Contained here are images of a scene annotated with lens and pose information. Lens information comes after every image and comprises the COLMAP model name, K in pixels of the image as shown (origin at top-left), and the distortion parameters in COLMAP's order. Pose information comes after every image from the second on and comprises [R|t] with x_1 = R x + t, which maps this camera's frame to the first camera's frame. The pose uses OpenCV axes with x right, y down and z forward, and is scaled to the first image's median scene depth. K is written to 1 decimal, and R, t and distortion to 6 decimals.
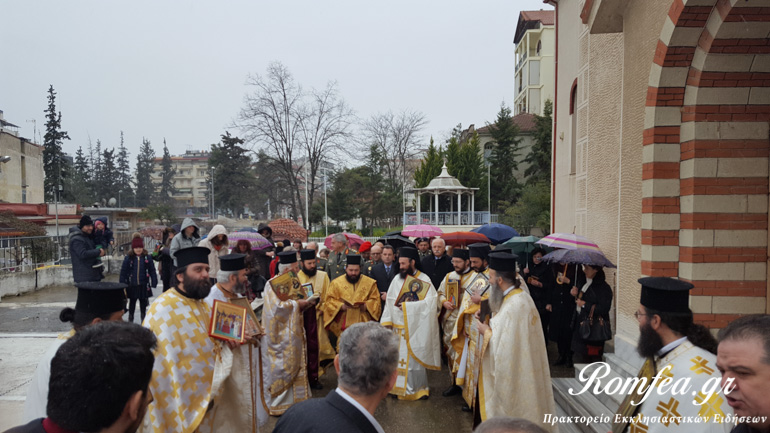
lens RADIAL K [[588.5, 0, 386.2], [0, 588.5, 221.7], [0, 0, 1]] dist [0.053792, -0.085200]
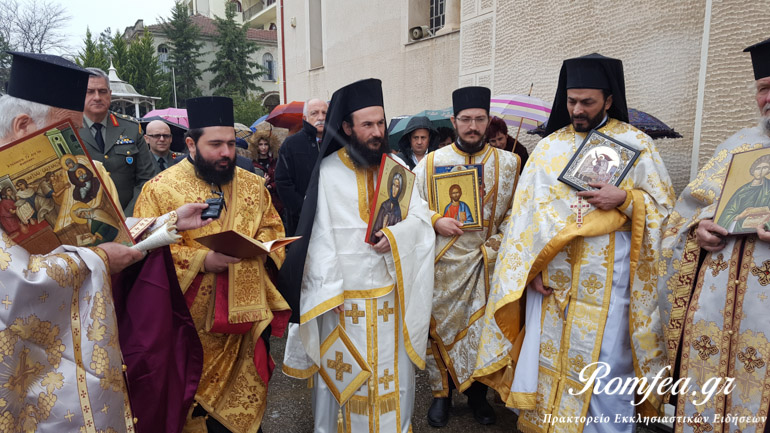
lens RADIAL K [[588.5, 0, 386.2], [0, 588.5, 221.7], [0, 0, 1]] dist [0.053792, -0.085200]
pose [[0.839898, -0.078361, 0.537057, -0.030678], [0.014442, 0.992399, 0.122214, 0.015897], [-0.542552, -0.094892, 0.834646, 0.122210]]
